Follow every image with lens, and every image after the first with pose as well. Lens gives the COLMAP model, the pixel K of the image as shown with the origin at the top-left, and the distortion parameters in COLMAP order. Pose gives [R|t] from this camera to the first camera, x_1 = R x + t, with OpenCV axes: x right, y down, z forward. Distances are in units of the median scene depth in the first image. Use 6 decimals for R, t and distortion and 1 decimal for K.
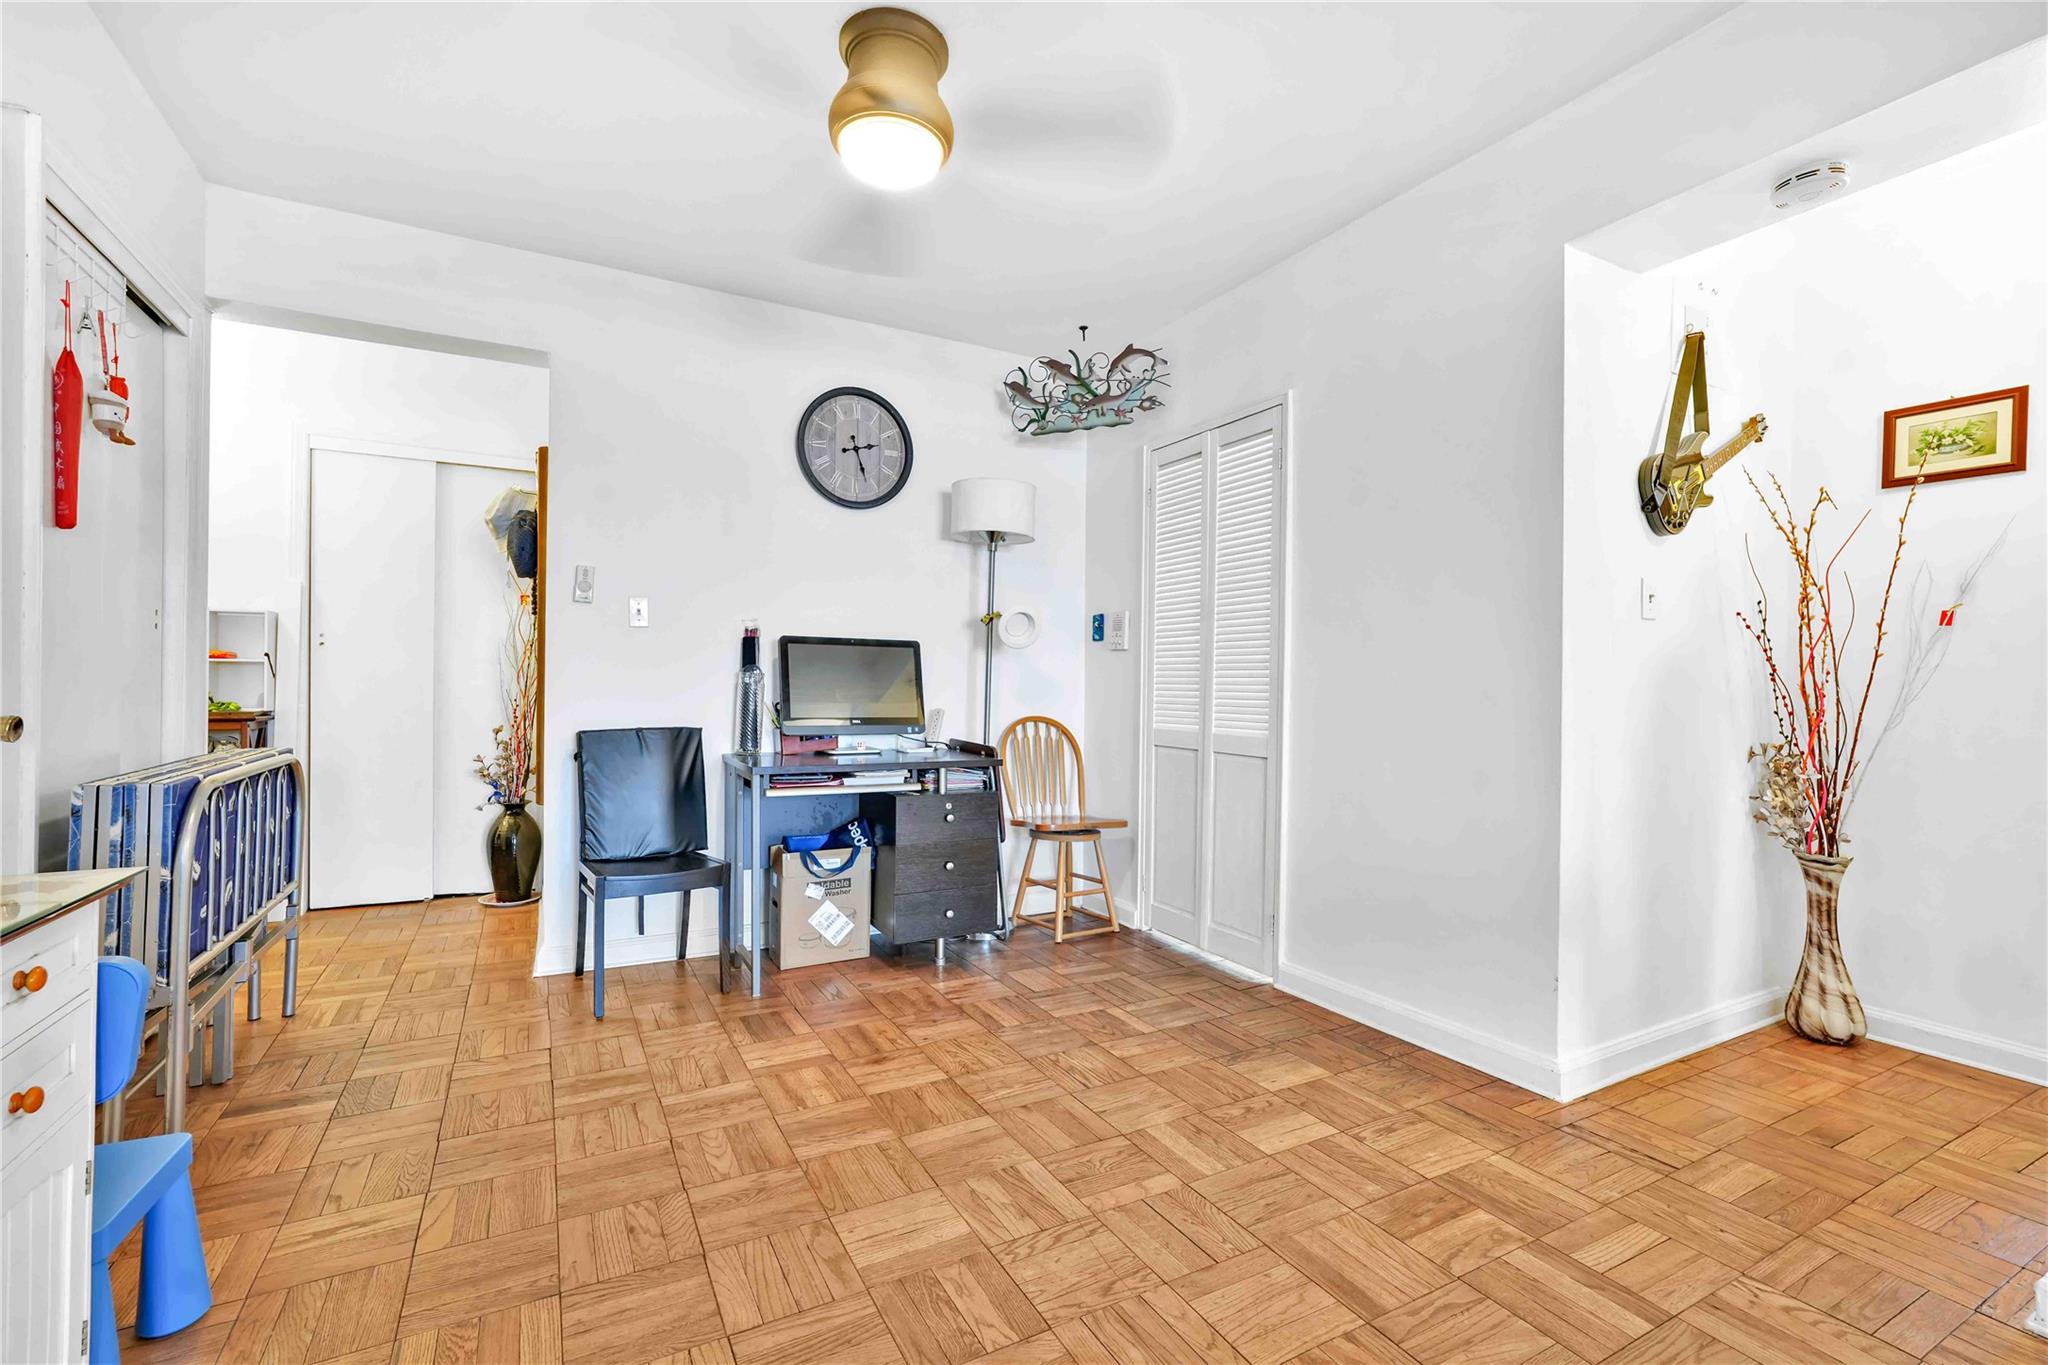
lens RADIAL K [[891.0, 0, 1025.6], [0, 891.0, 682.3], [0, 0, 1]] dist [-0.017602, 0.009140]
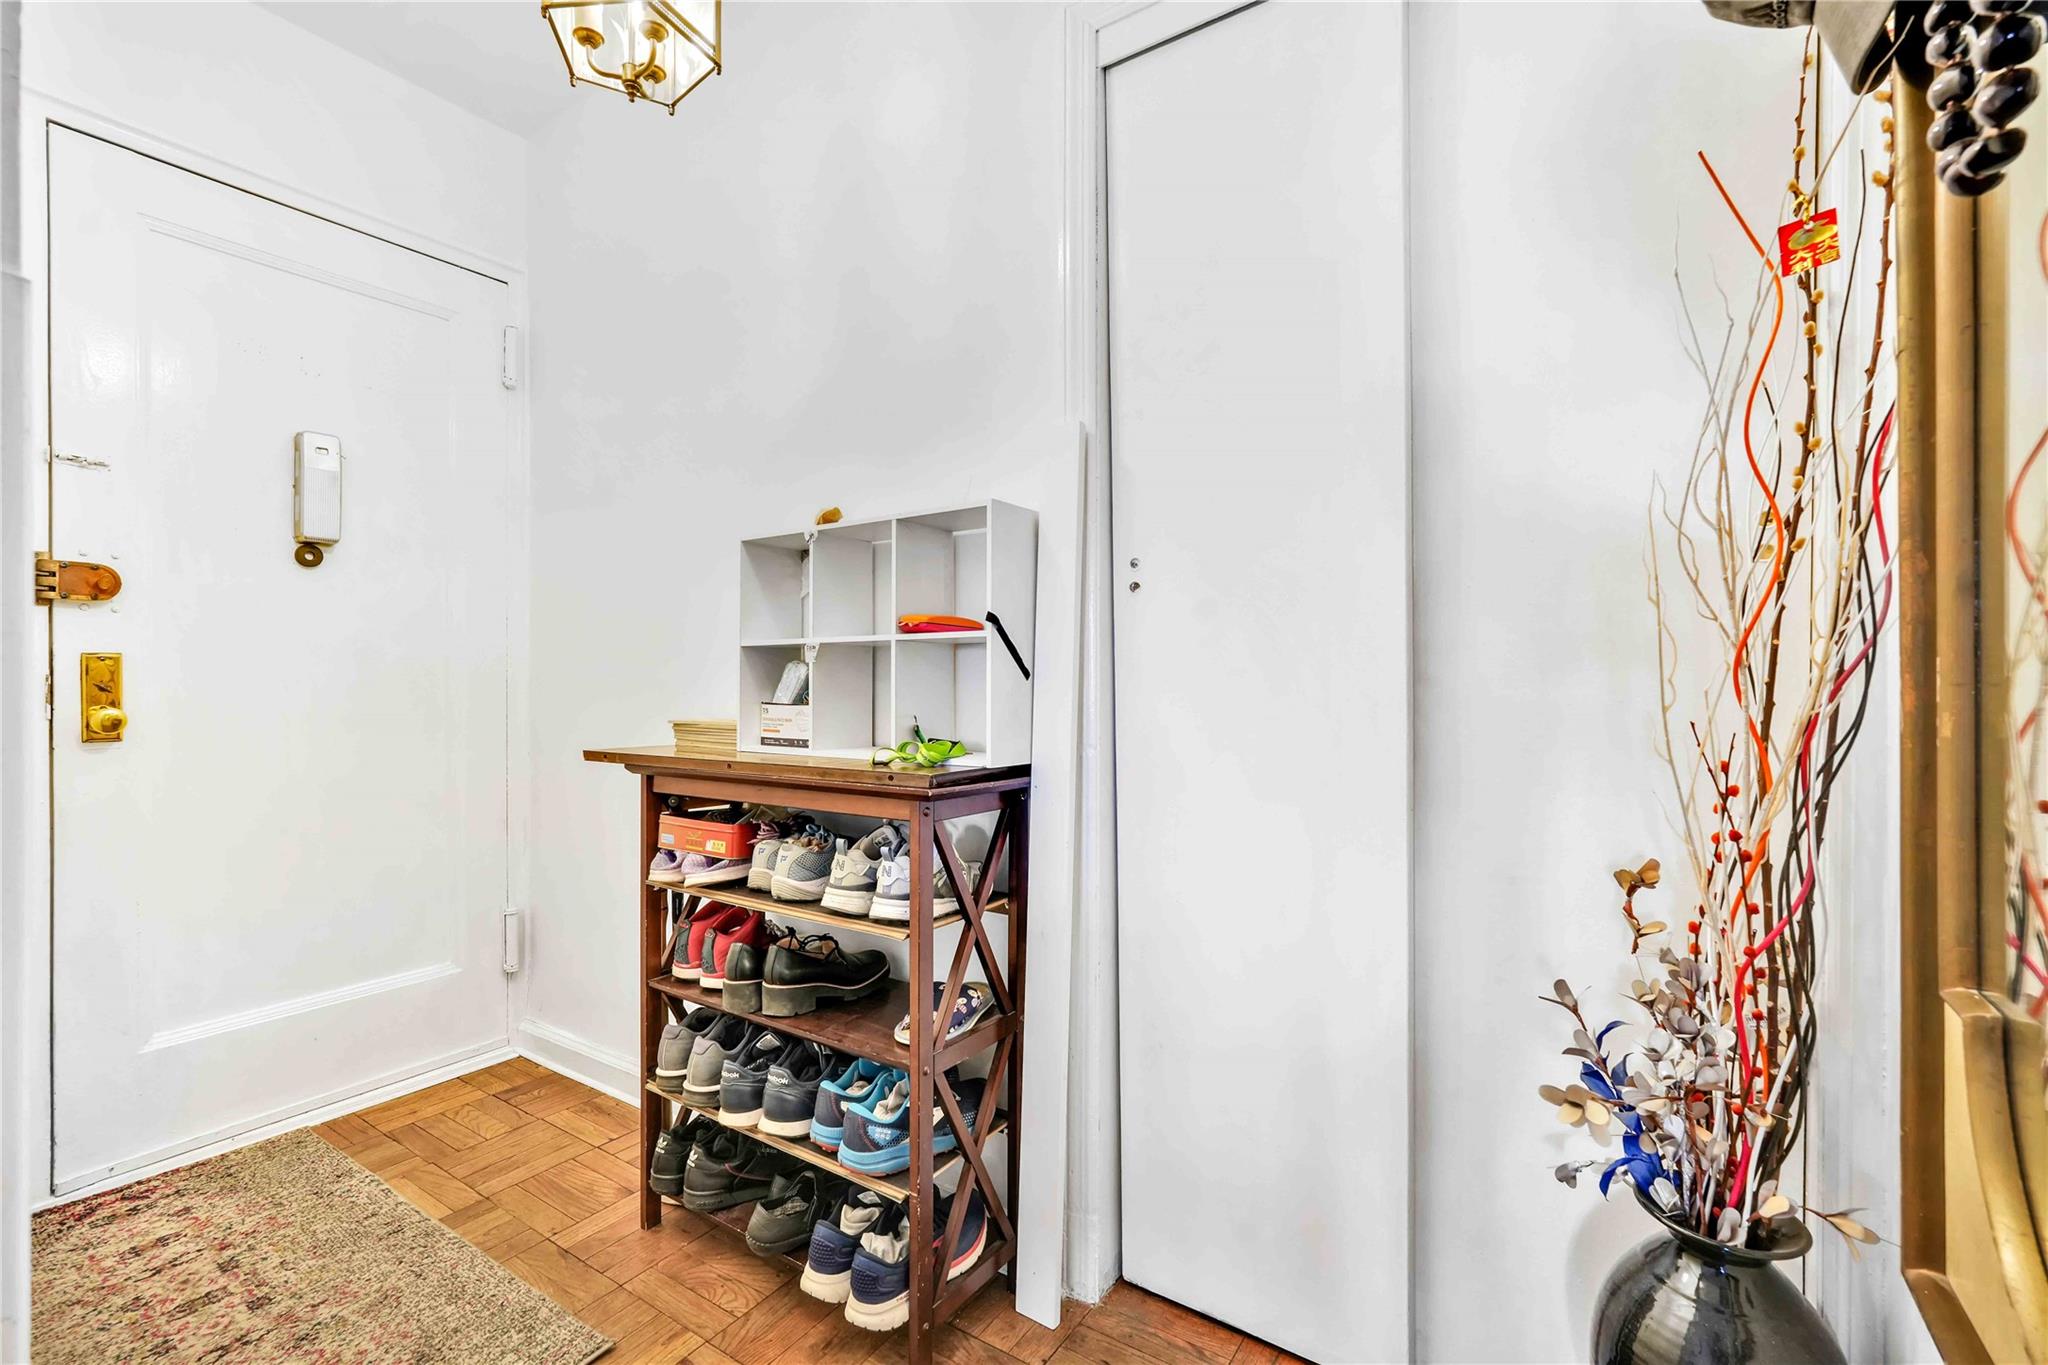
lens RADIAL K [[891.0, 0, 1025.6], [0, 891.0, 682.3], [0, 0, 1]] dist [-0.017602, 0.009140]
pose [[0.473239, -0.011259, -0.880862, -0.463956], [0.005515, 0.999937, -0.009818, 0.000169], [0.880917, -0.000211, 0.473271, 0.741711]]
